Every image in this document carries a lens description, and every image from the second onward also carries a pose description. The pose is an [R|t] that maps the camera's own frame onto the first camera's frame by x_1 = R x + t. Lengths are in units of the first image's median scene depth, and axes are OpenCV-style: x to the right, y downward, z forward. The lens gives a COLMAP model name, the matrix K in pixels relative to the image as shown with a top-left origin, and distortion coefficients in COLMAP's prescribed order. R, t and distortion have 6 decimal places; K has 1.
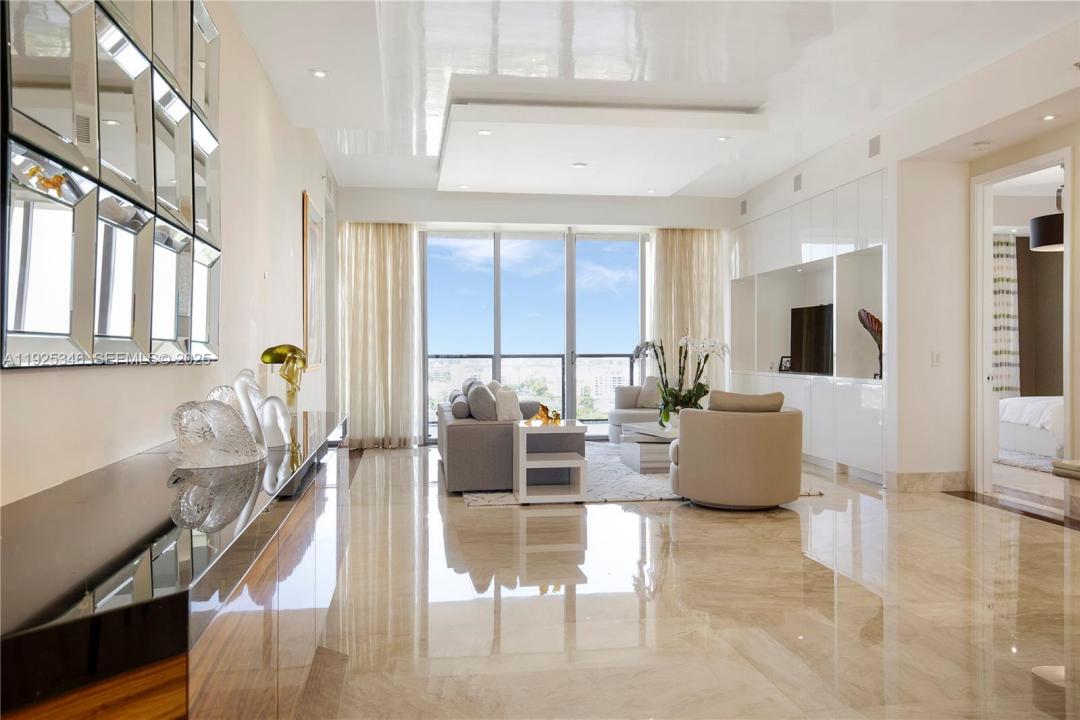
lens RADIAL K [[833.7, 0, 541.5], [0, 833.7, 364.9], [0, 0, 1]] dist [0.059916, 0.000340]
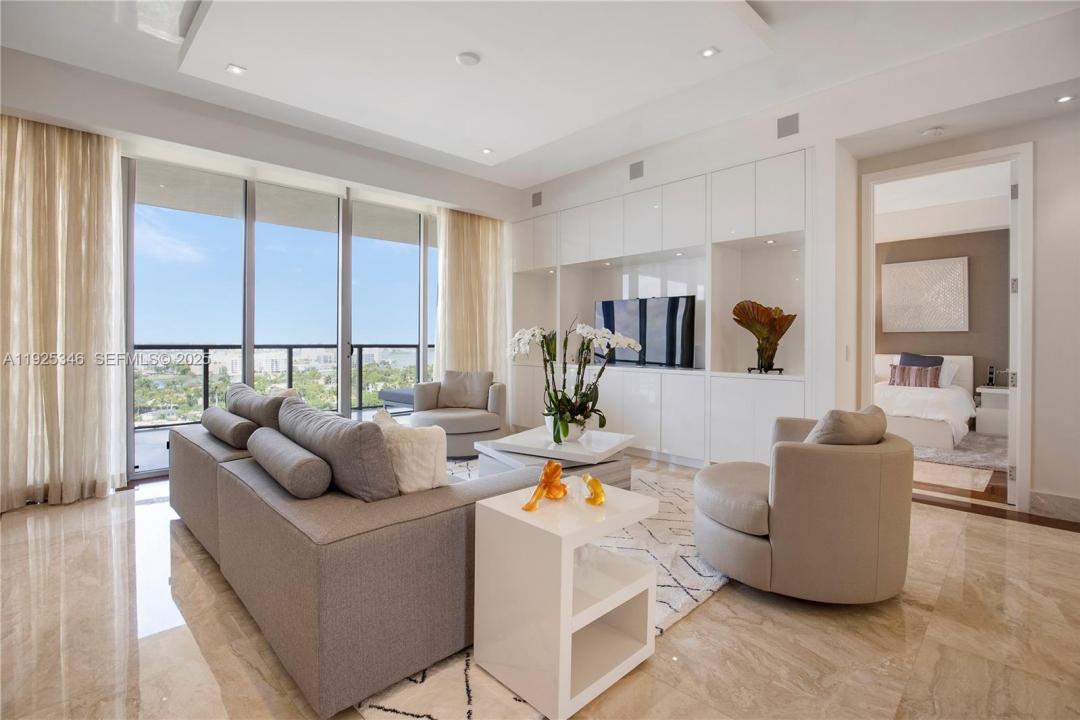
lens RADIAL K [[508.1, 0, 540.0], [0, 508.1, 346.0], [0, 0, 1]] dist [-0.040598, 0.010257]
pose [[0.813941, 0.005326, 0.580923, -0.115468], [0.000804, 0.999947, -0.010293, -0.007347], [-0.580947, 0.008845, 0.813894, 0.553614]]
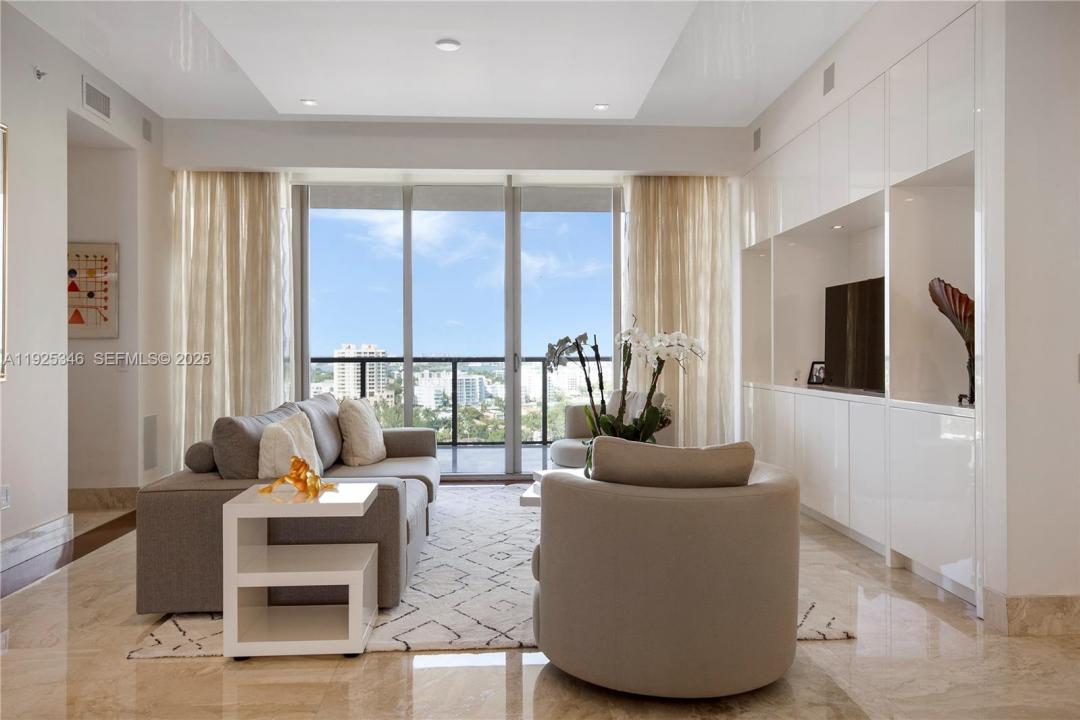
lens RADIAL K [[822.0, 0, 540.0], [0, 822.0, 360.0], [0, 0, 1]] dist [0.045282, -0.001541]
pose [[0.995562, 0.001513, -0.094097, 0.142492], [-0.002146, 0.999976, -0.006618, -0.006925], [0.094084, 0.006790, 0.995541, 0.355120]]
